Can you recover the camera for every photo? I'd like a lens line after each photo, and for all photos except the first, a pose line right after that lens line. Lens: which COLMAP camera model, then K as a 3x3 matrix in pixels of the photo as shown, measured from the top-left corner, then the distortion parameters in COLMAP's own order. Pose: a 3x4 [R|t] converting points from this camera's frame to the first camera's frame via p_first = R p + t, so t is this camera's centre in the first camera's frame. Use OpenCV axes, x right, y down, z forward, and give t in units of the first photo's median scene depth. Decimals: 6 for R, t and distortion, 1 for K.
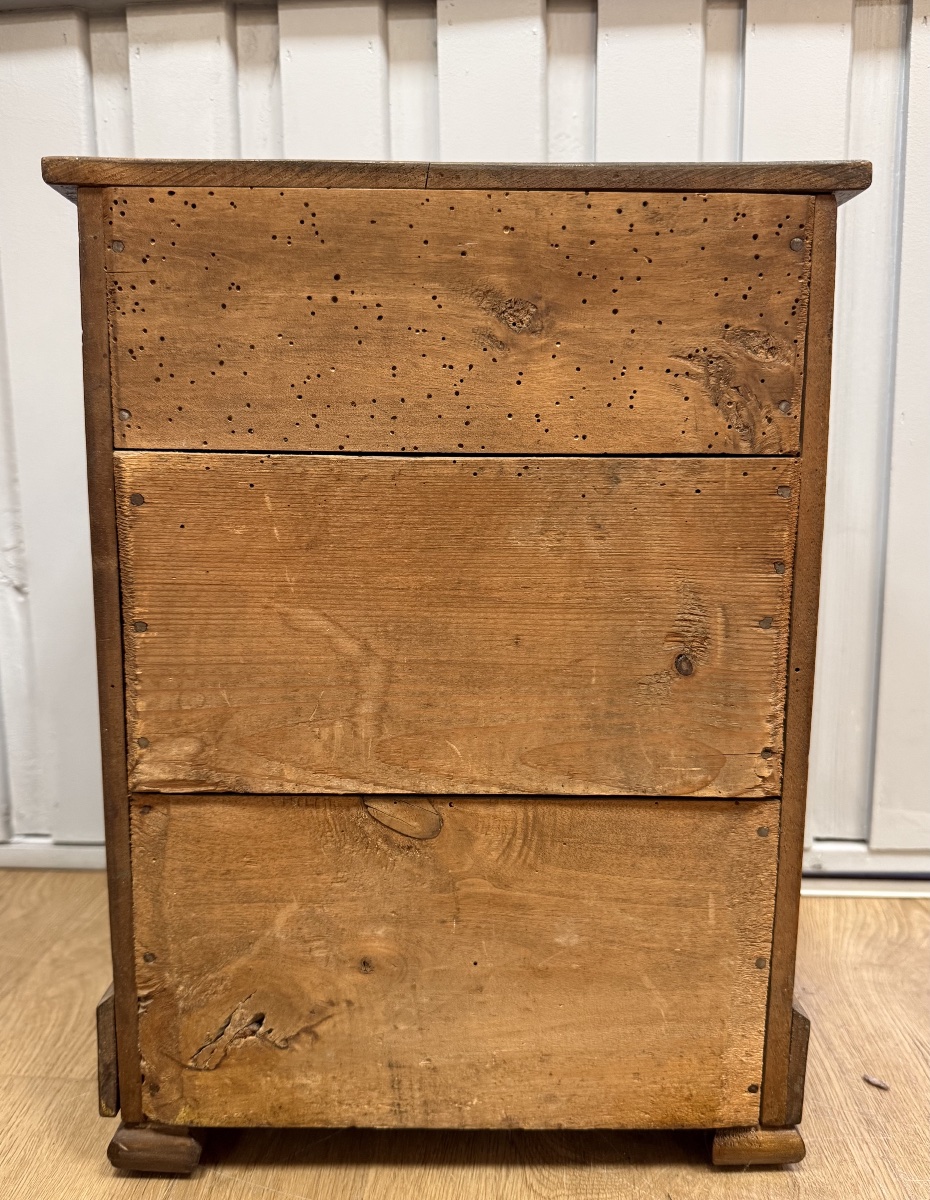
lens RADIAL K [[1050.2, 0, 452.2], [0, 1050.2, 612.4], [0, 0, 1]] dist [0.012728, -0.021385]
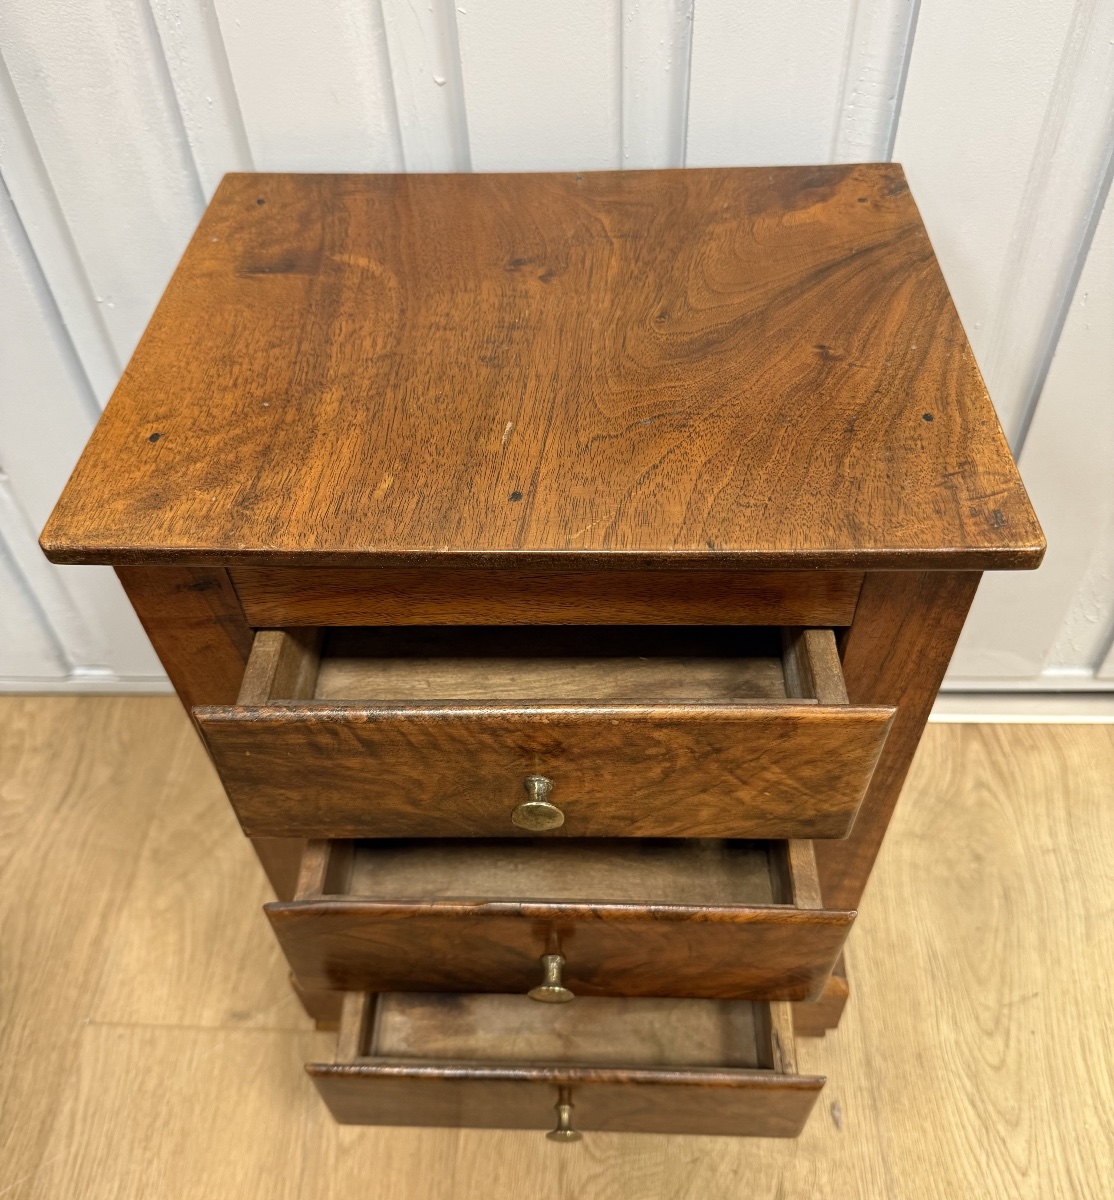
lens RADIAL K [[1154.1, 0, 549.7], [0, 1154.1, 623.4], [0, 0, 1]] dist [-0.010463, 0.000000]
pose [[0.999442, -0.031923, -0.009857, 0.042612], [0.030959, 0.773969, 0.632466, -0.552054], [-0.012562, -0.632418, 0.774525, 0.216270]]
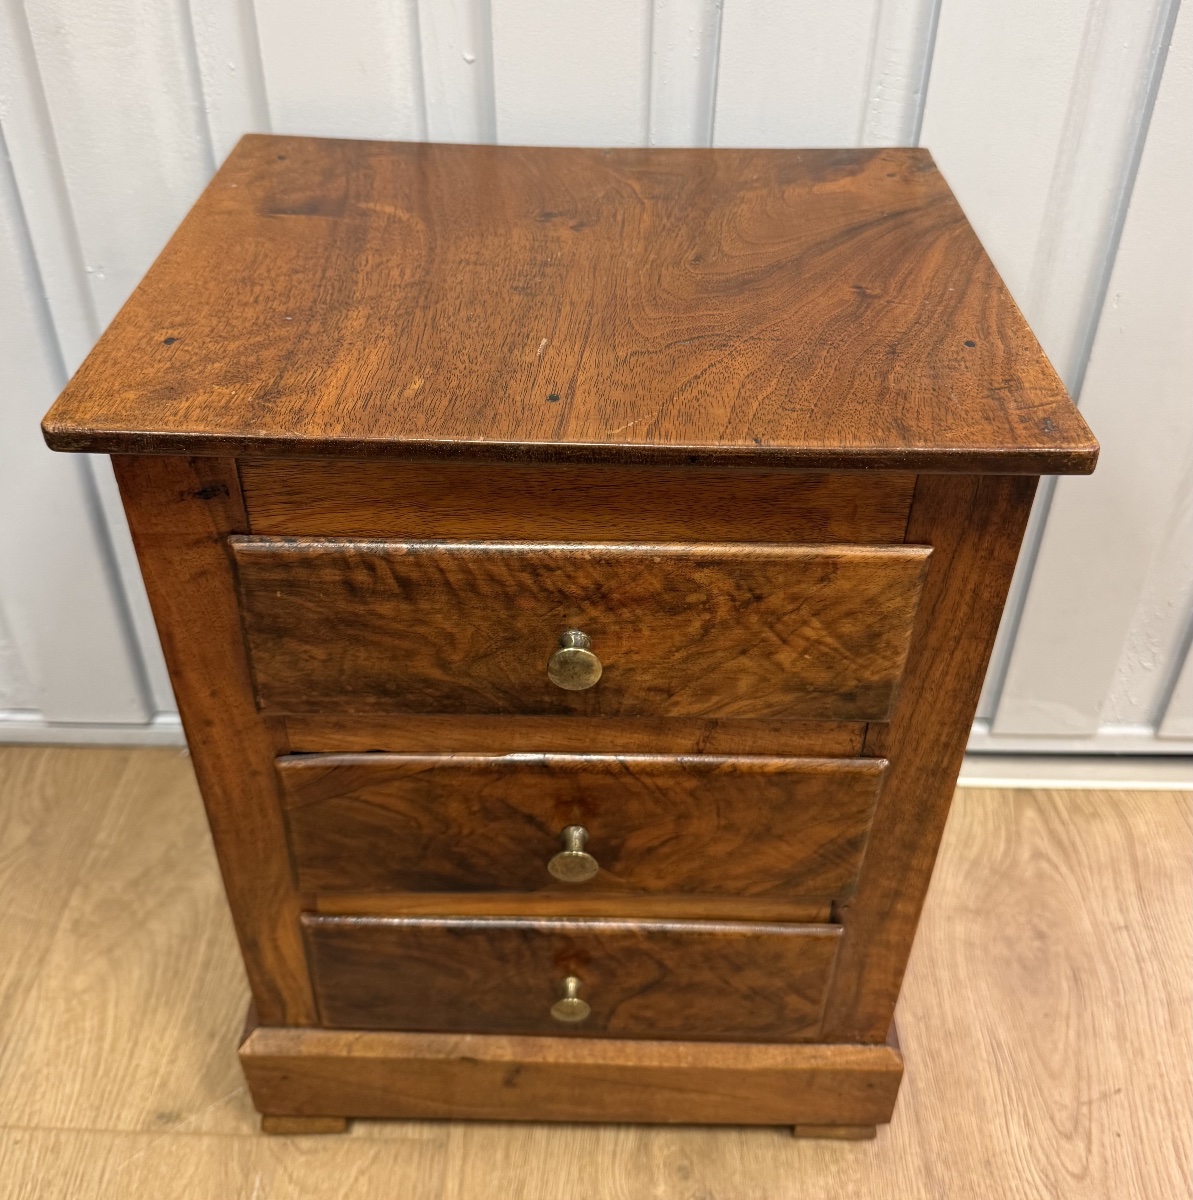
lens RADIAL K [[1328.6, 0, 601.6], [0, 1328.6, 495.7], [0, 0, 1]] dist [-0.001107, 0.000000]
pose [[0.998572, -0.006402, 0.053046, 0.012789], [-0.017916, 0.895207, 0.445290, -0.483349], [-0.050338, -0.445604, 0.893814, 0.117174]]
